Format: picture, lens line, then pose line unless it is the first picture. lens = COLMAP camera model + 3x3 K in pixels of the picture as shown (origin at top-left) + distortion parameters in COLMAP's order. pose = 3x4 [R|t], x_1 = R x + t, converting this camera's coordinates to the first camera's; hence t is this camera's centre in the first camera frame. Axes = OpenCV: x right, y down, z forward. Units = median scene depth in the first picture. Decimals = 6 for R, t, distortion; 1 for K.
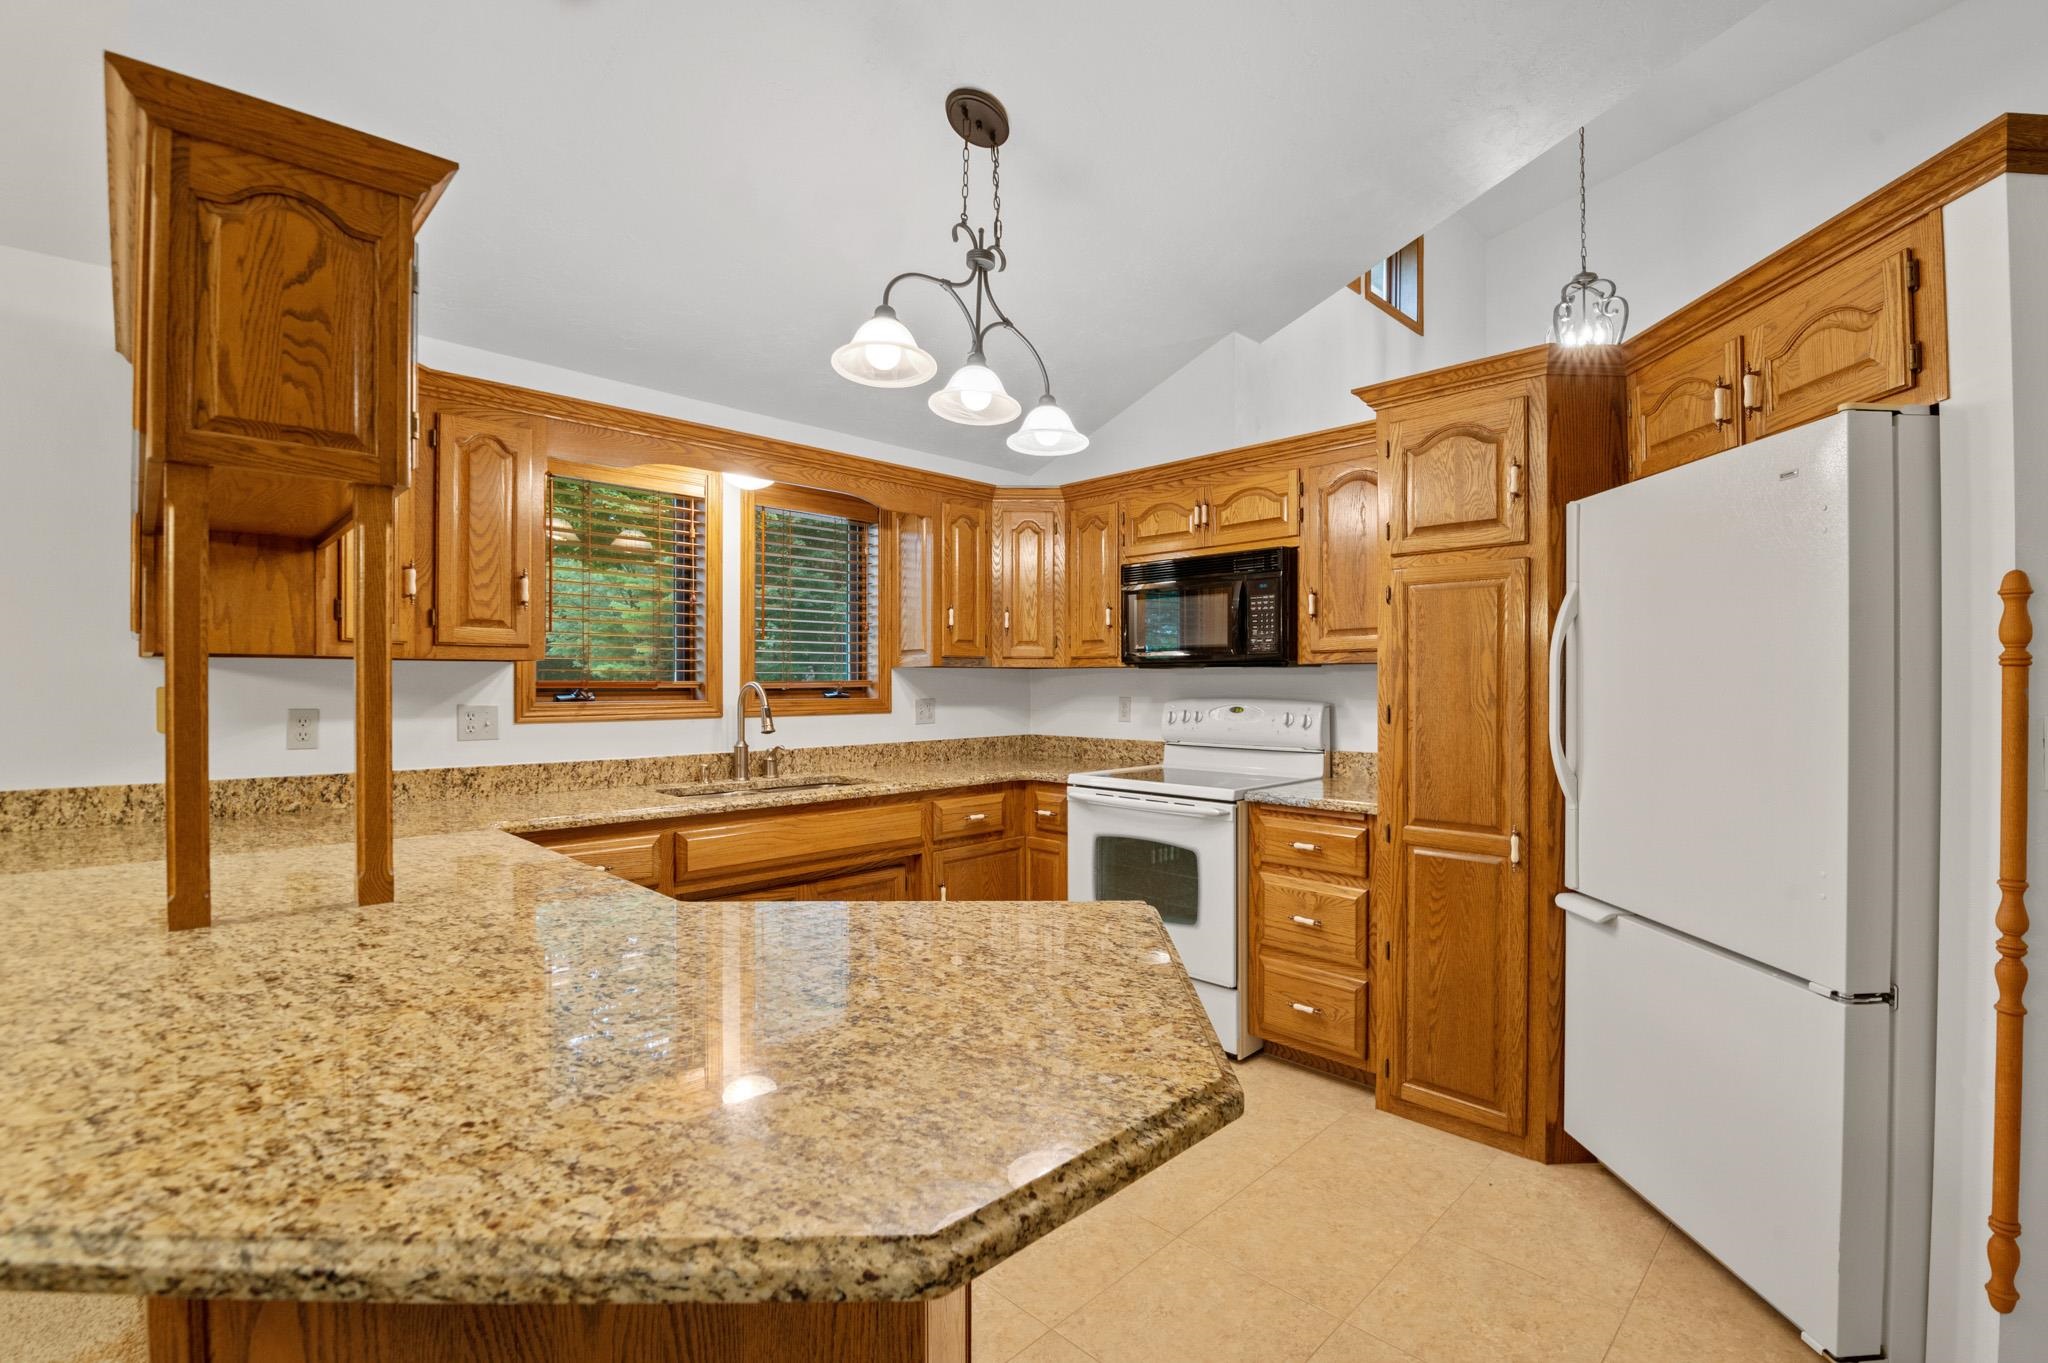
lens RADIAL K [[910.8, 0, 1073.2], [0, 910.8, 684.1], [0, 0, 1]] dist [-0.002194, -0.011609]
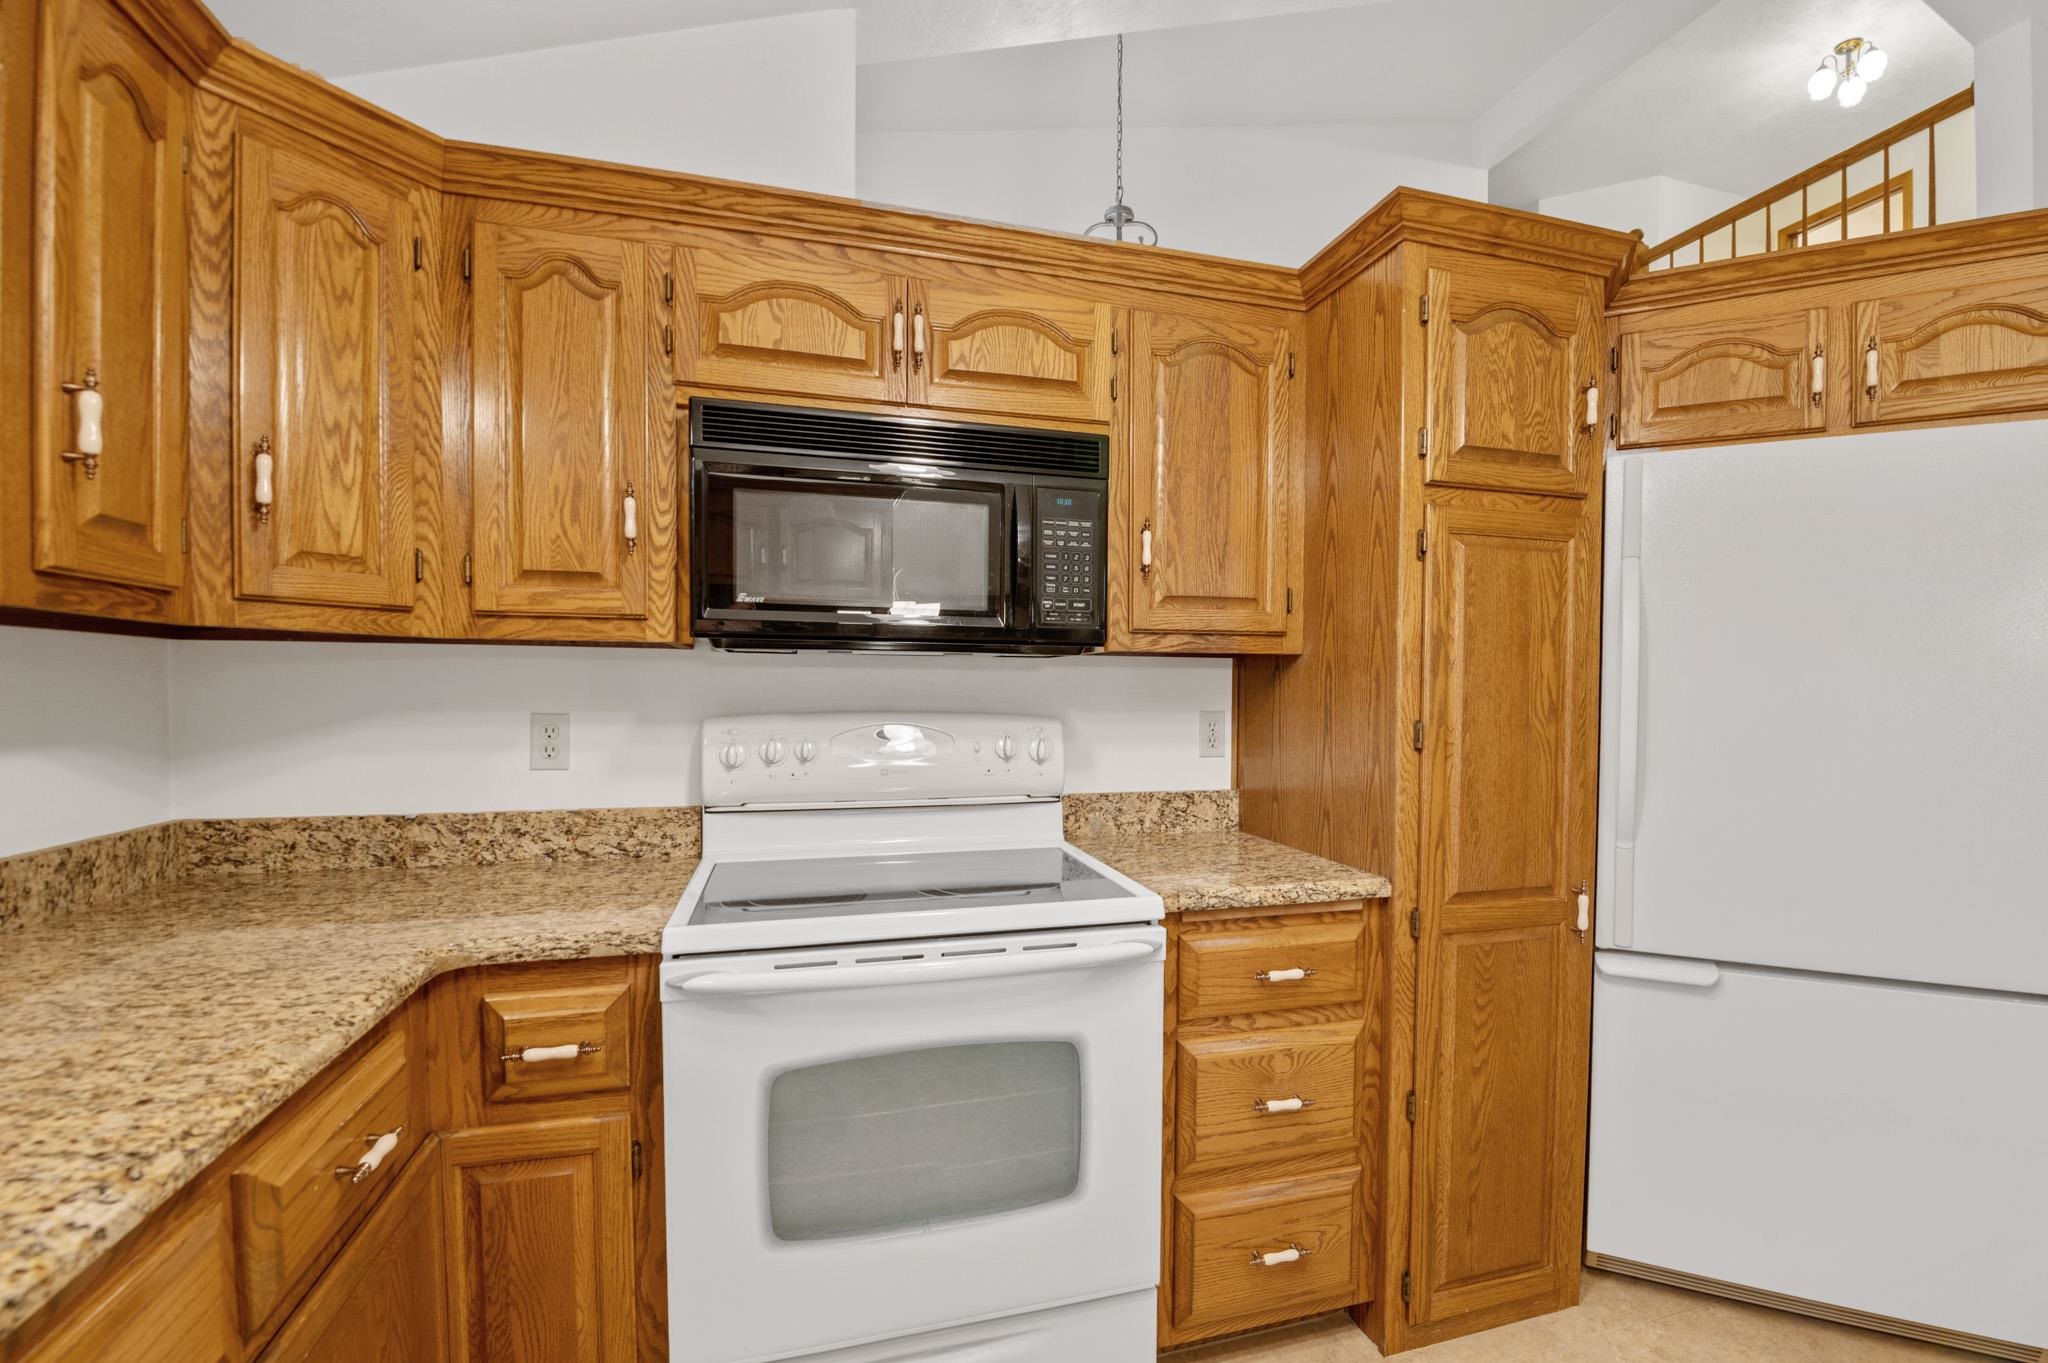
lens RADIAL K [[917.8, 0, 1078.2], [0, 917.8, 715.0], [0, 0, 1]] dist [-0.004173, -0.012731]
pose [[0.486307, -0.020198, 0.873554, -0.286507], [-0.004765, 0.999657, 0.025767, 0.003587], [-0.873775, -0.016693, 0.486044, 0.800870]]
